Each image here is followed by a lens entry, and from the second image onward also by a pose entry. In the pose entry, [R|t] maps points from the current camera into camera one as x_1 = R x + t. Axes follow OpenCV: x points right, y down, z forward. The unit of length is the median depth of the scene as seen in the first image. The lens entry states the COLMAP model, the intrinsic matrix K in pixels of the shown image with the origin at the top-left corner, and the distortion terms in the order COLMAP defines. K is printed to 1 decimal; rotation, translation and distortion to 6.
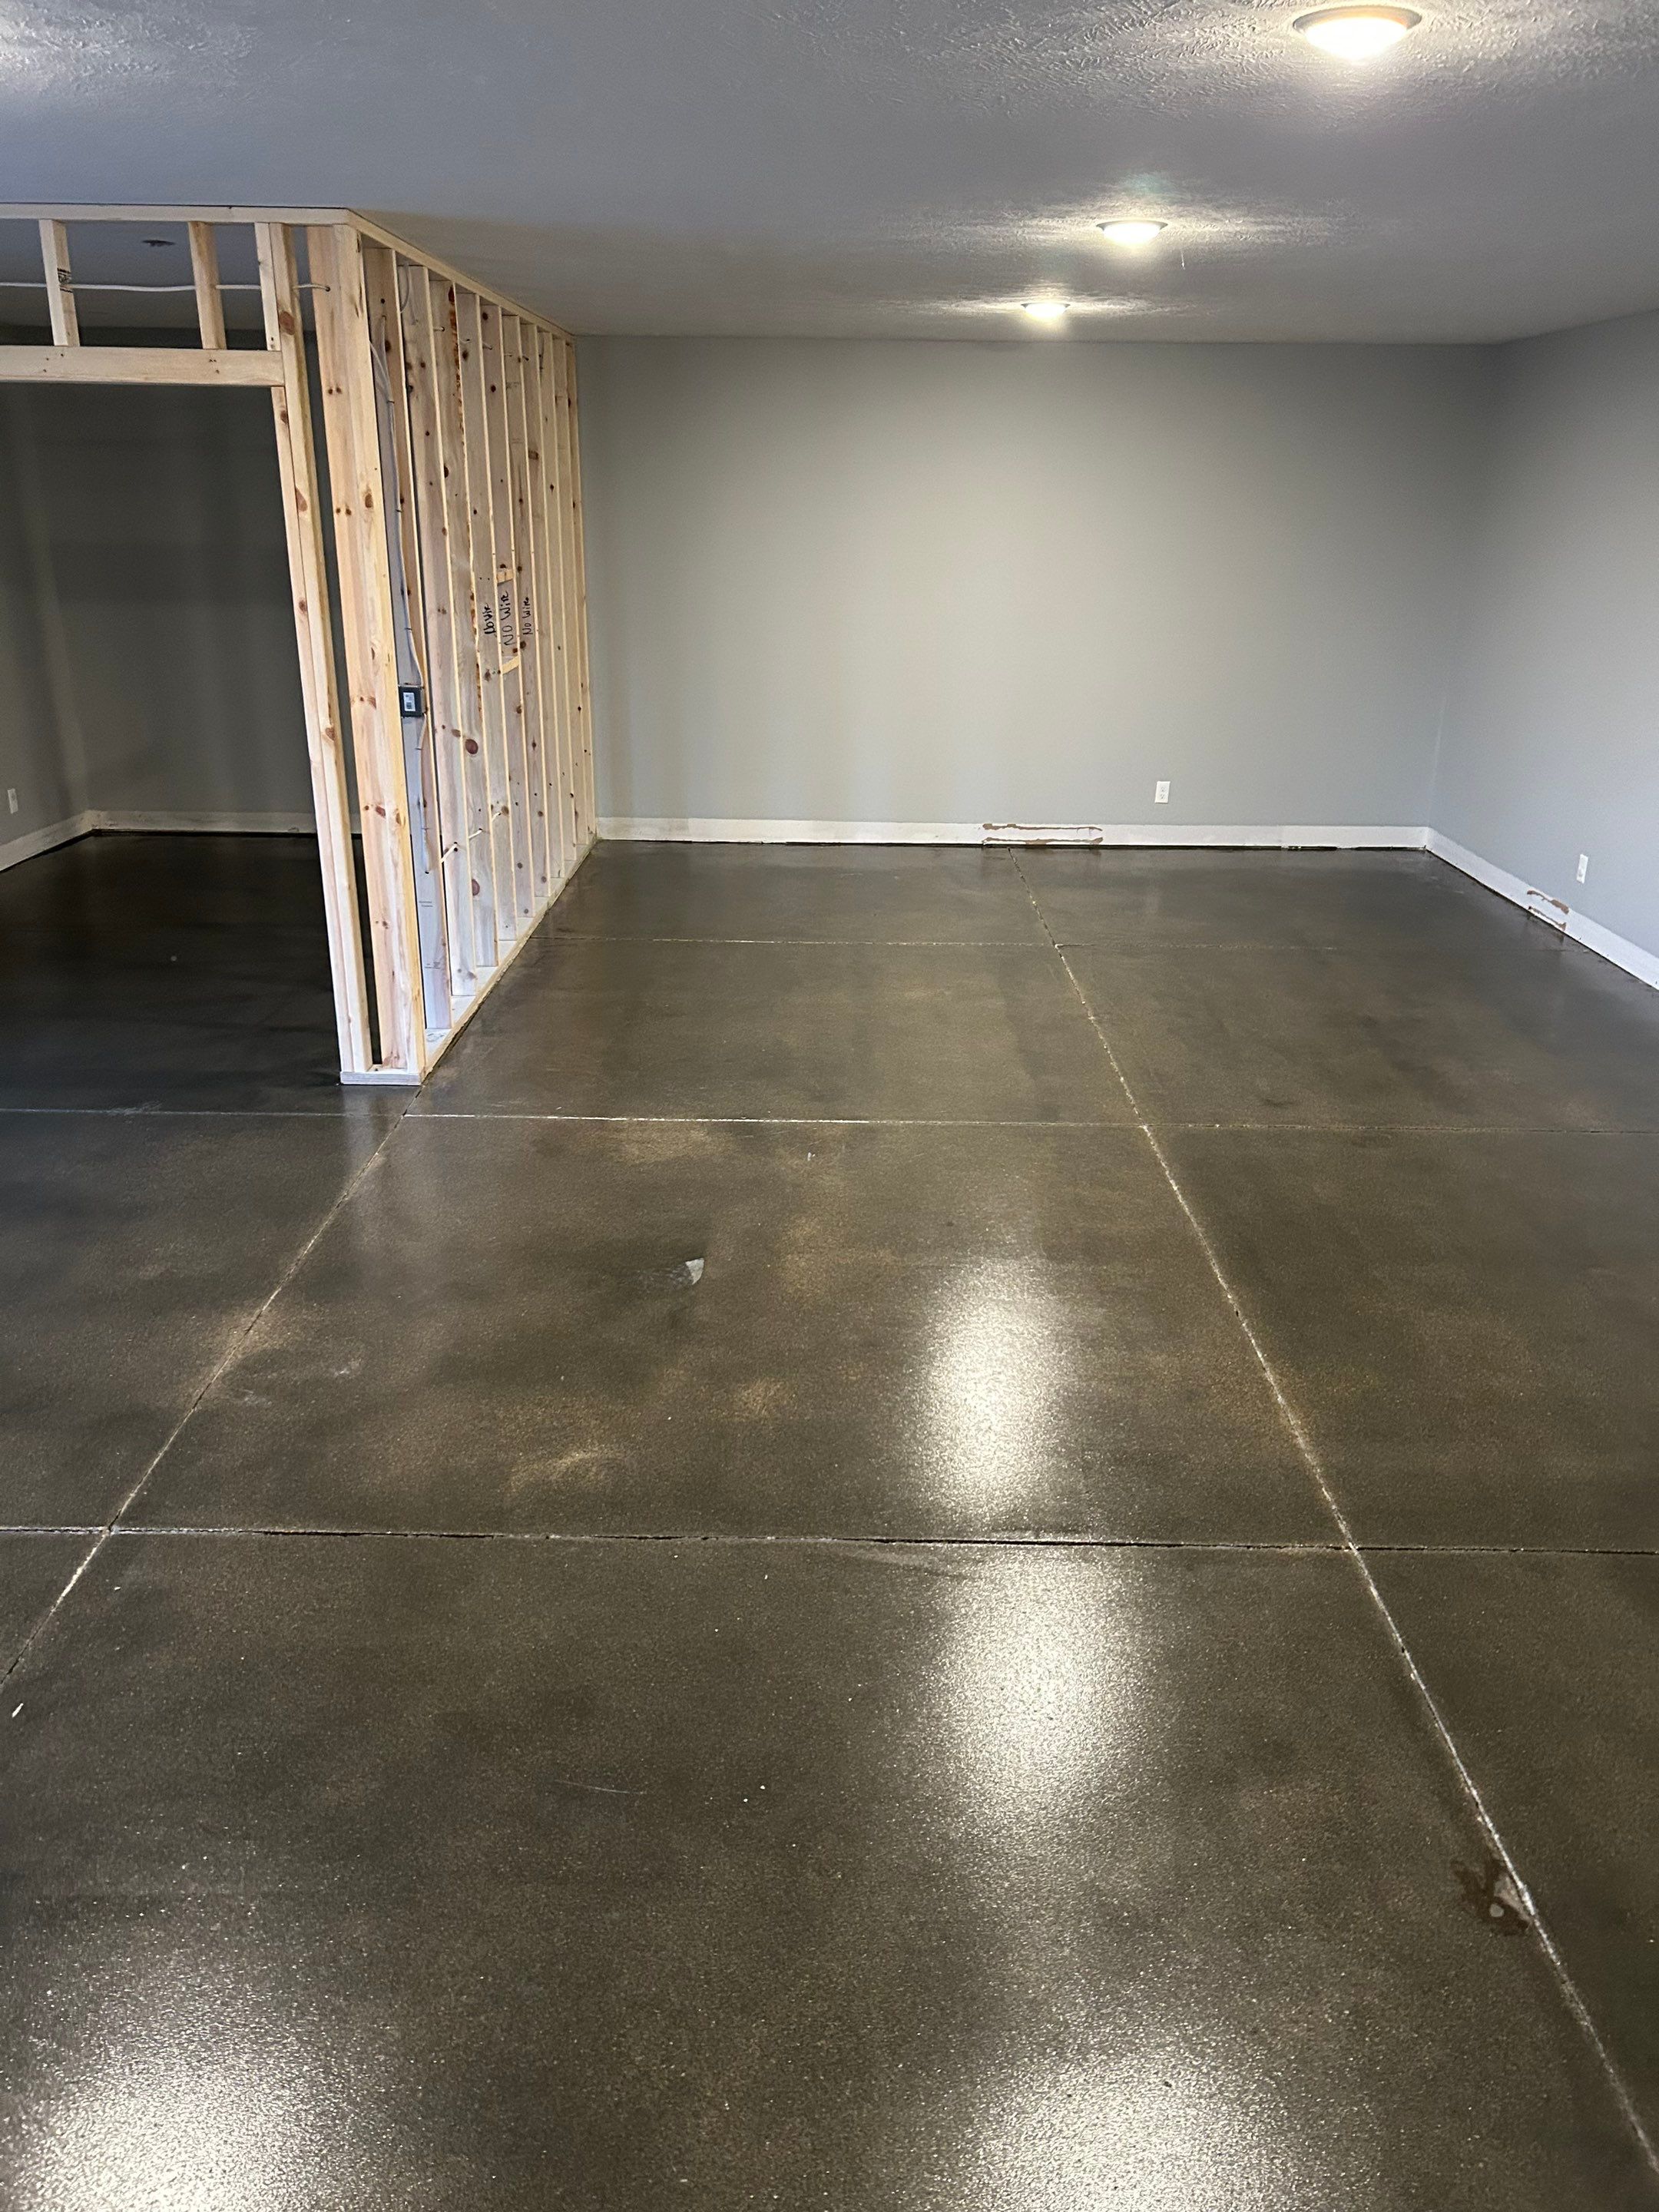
lens RADIAL K [[1624.5, 0, 825.4], [0, 1624.5, 1121.1], [0, 0, 1]] dist [0.023772, -0.003096]
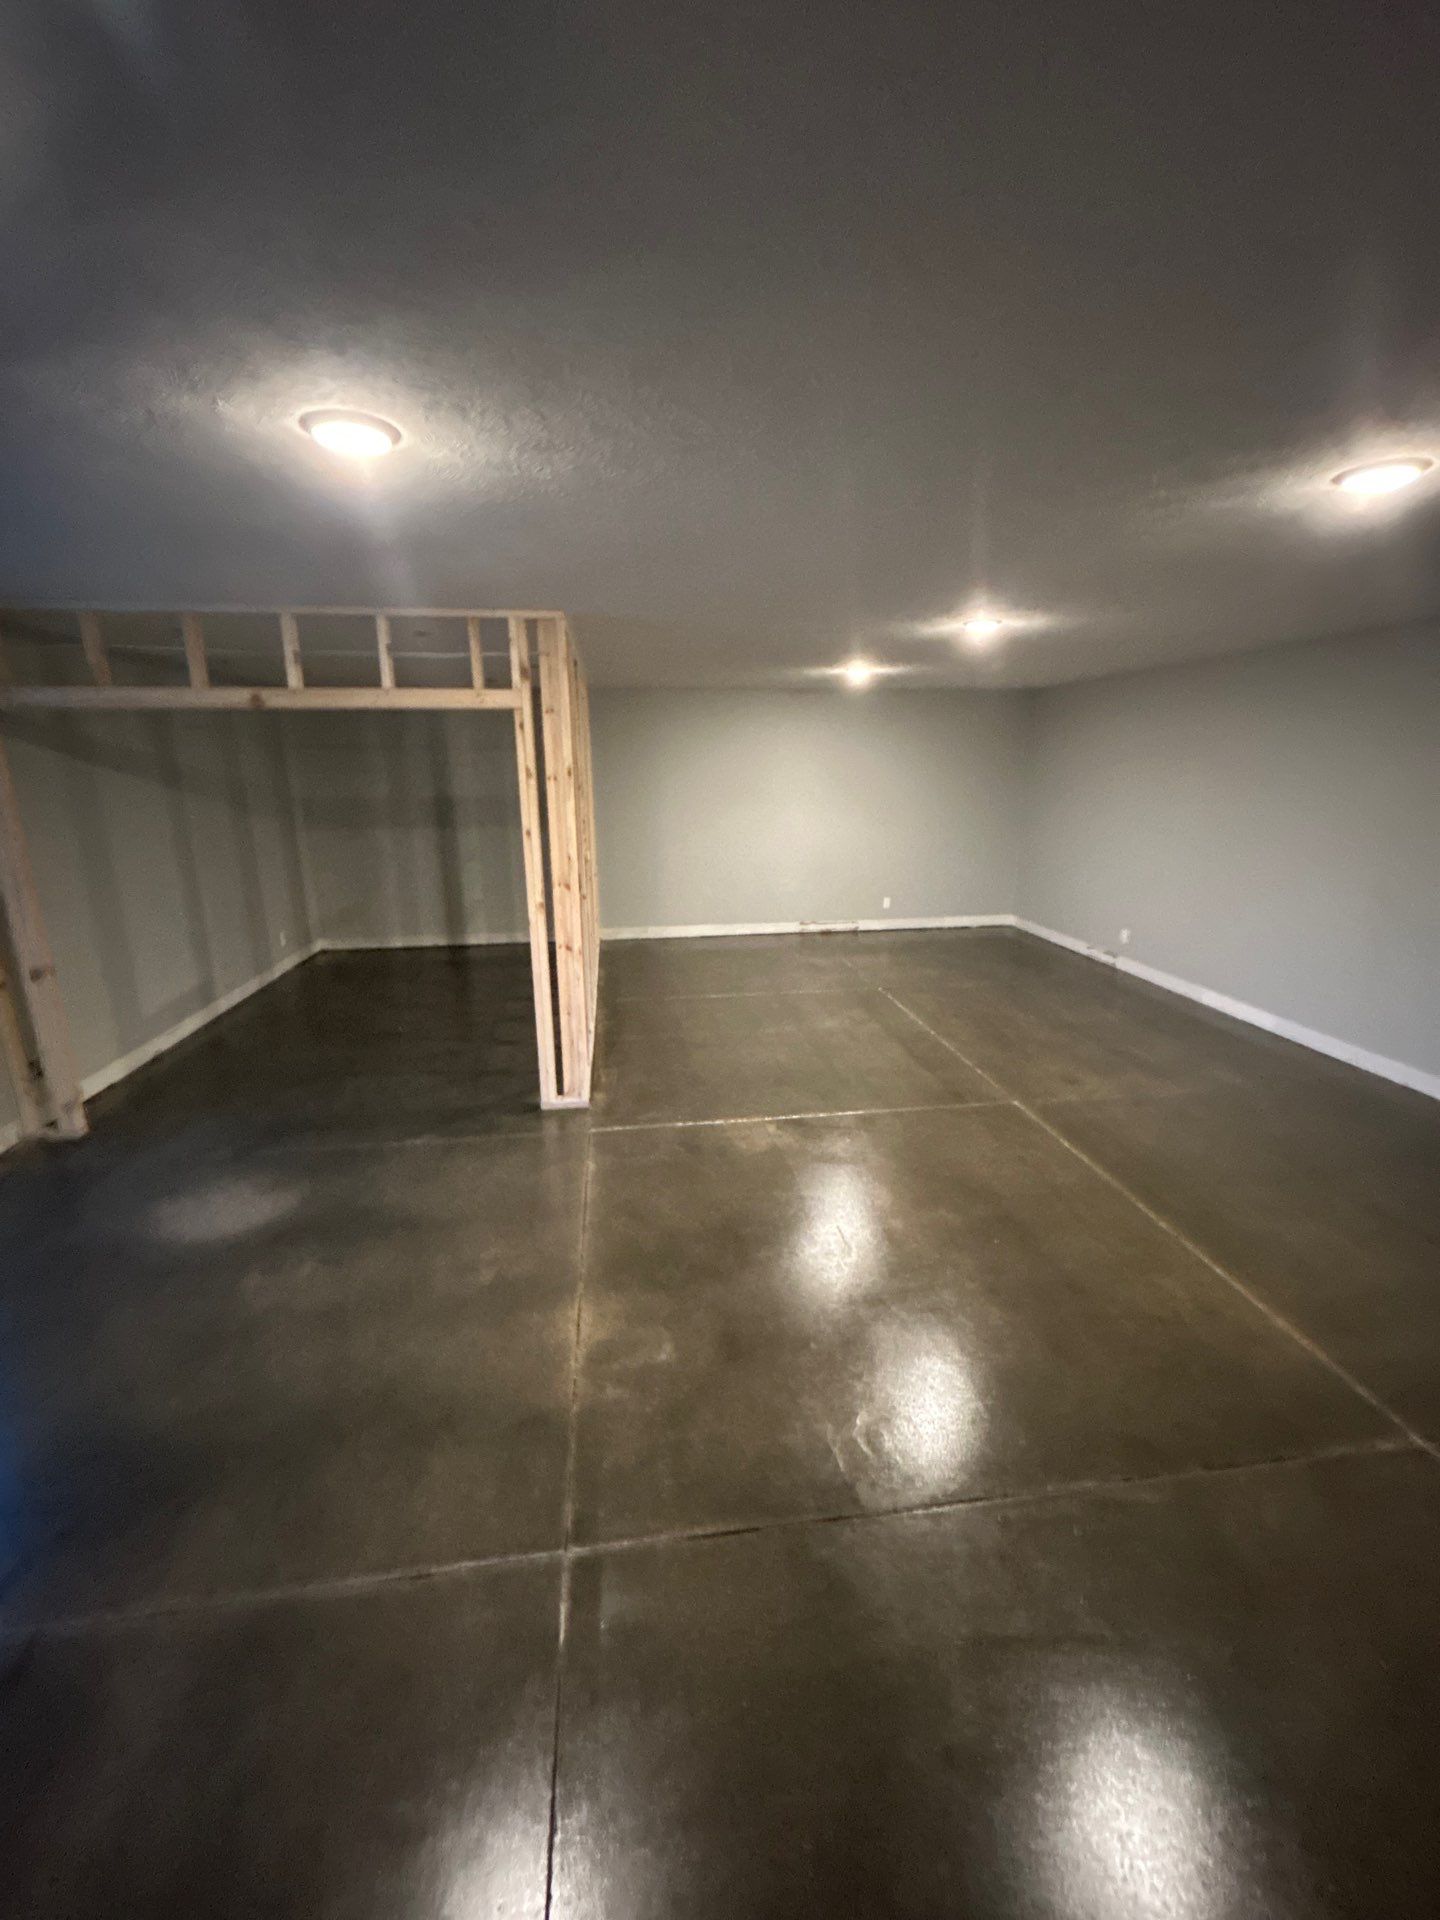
lens RADIAL K [[759.6, 0, 723.6], [0, 759.6, 958.8], [0, 0, 1]] dist [-0.000783, 0.000113]
pose [[0.988776, -0.052965, 0.139699, -0.209933], [0.068412, 0.991773, -0.108193, -0.077910], [-0.132820, 0.116536, 0.984265, 0.191909]]
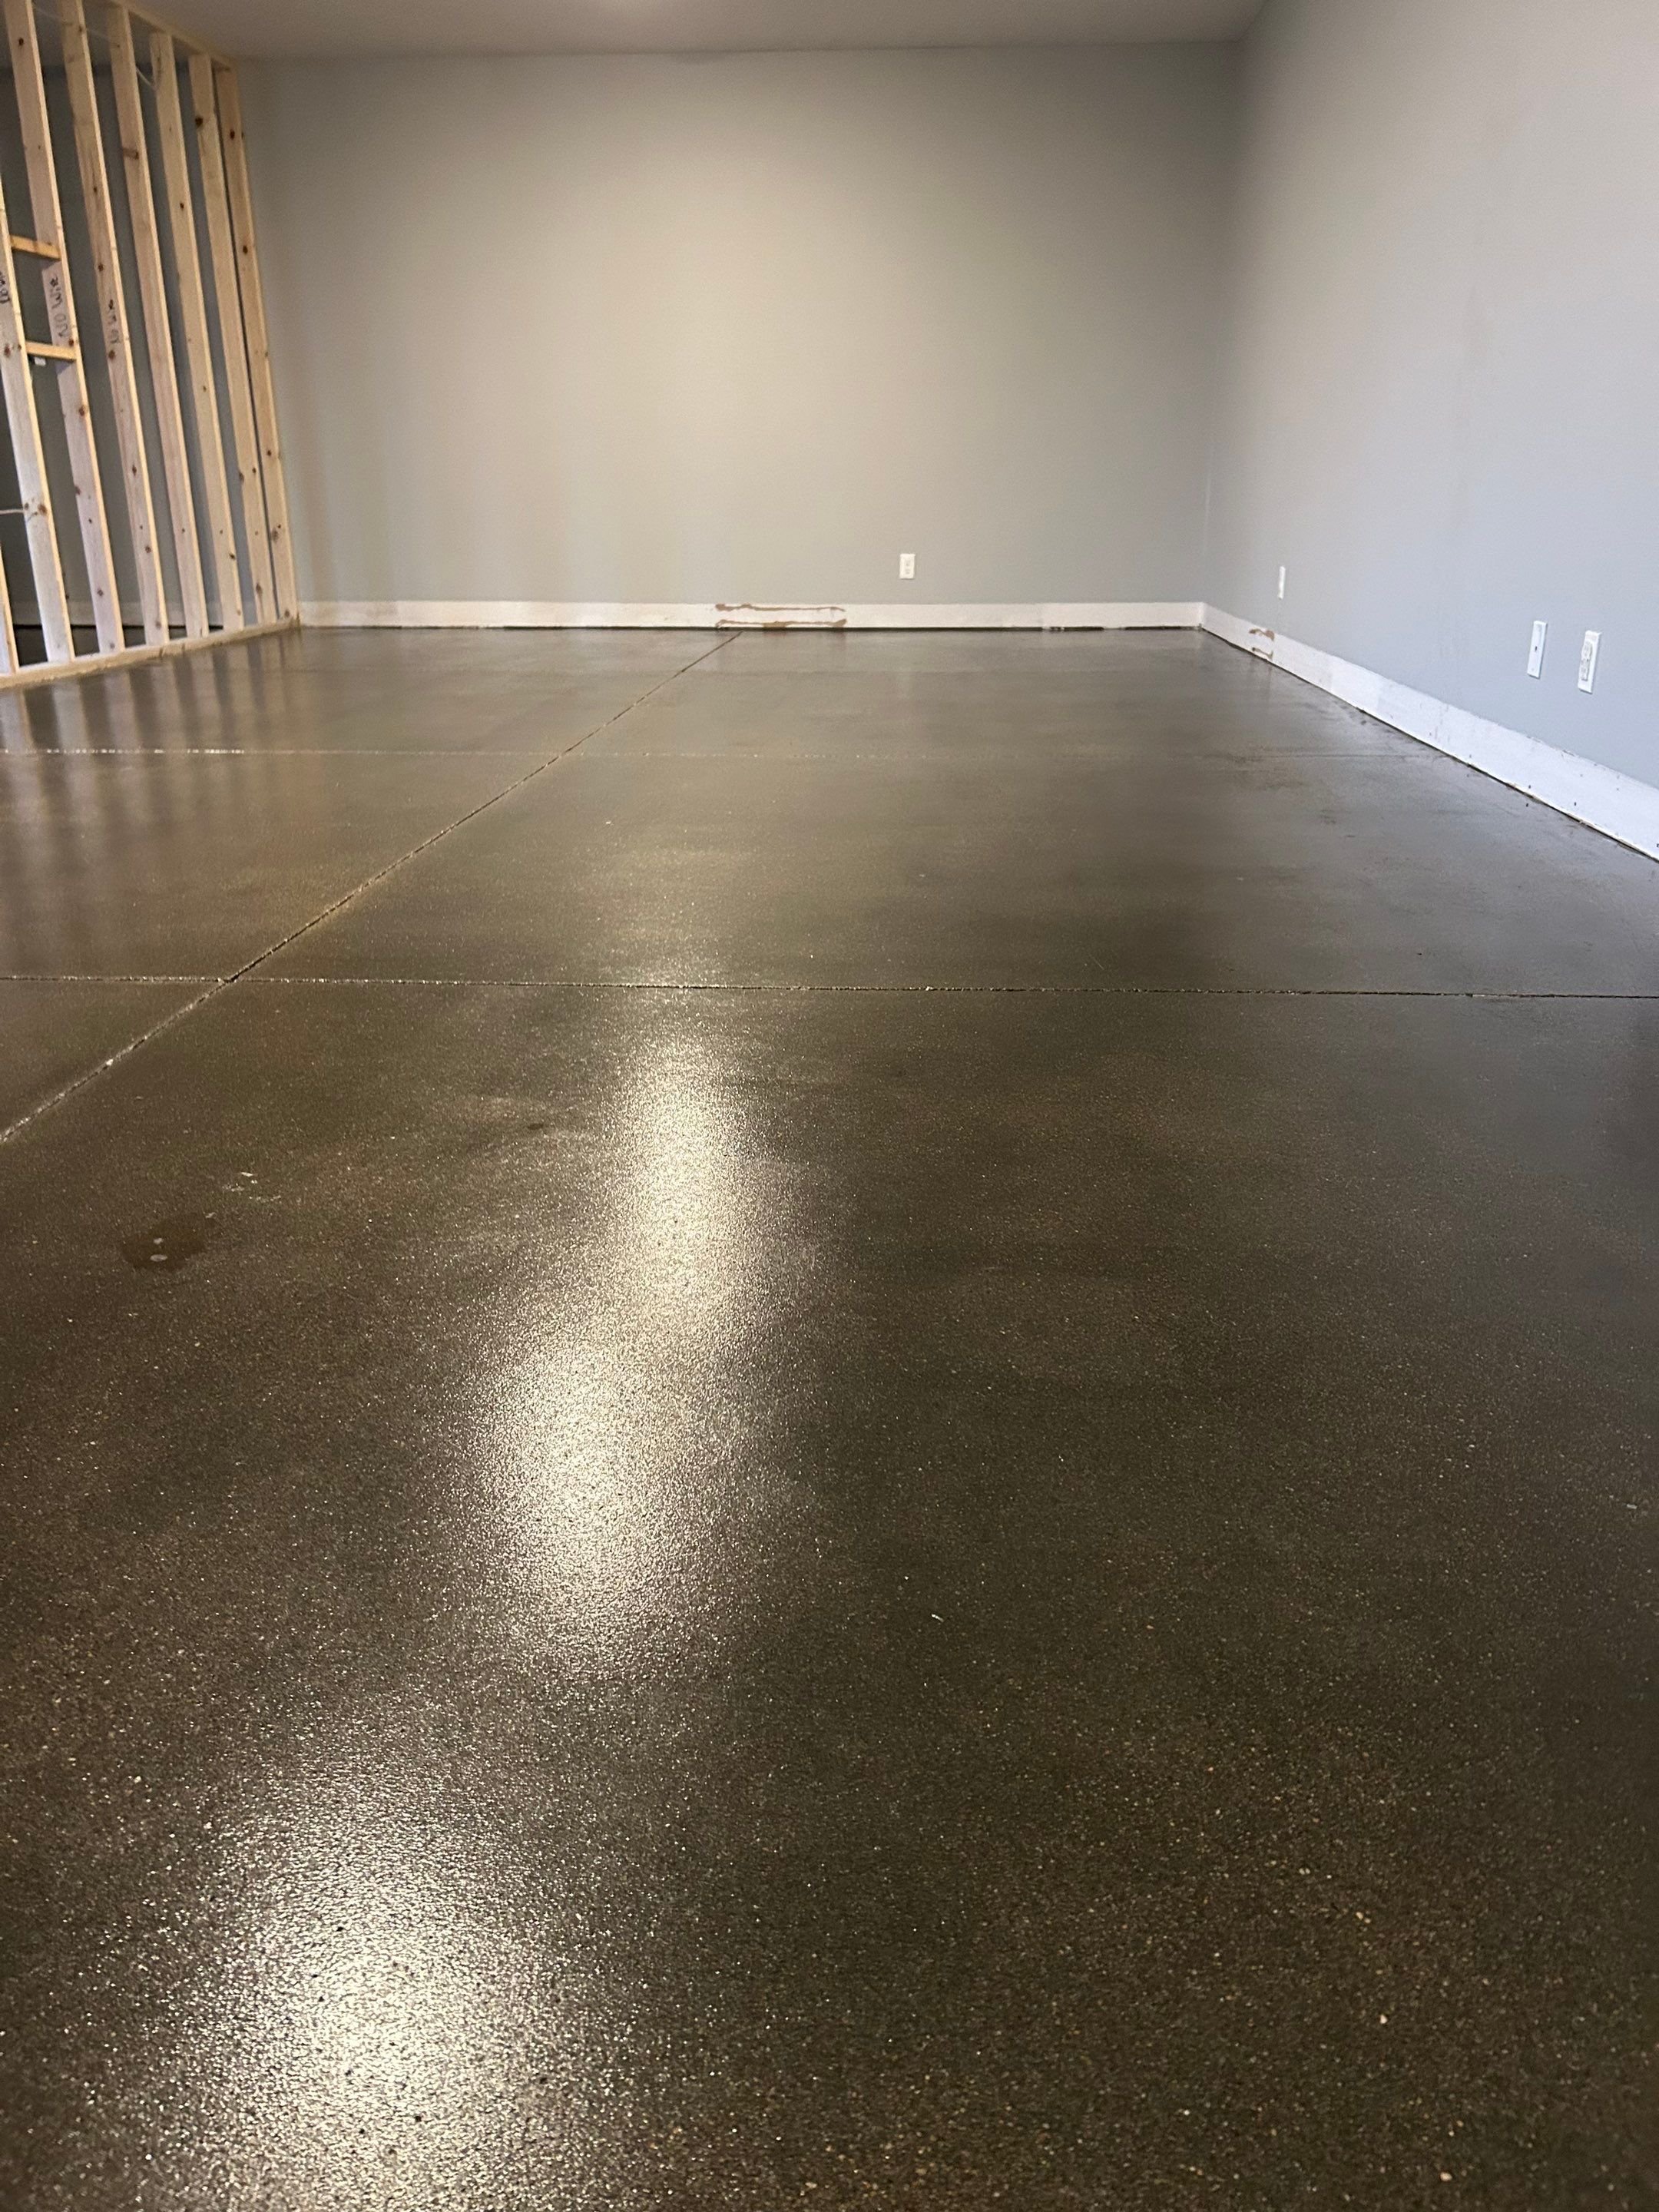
lens RADIAL K [[1624.5, 0, 830.0], [0, 1624.5, 1089.6], [0, 0, 1]] dist [0.023772, -0.003096]
pose [[0.999192, -0.000629, -0.040193, 0.334734], [0.000268, 0.999959, -0.009001, 0.168252], [0.040197, 0.008983, 0.999151, 0.144406]]
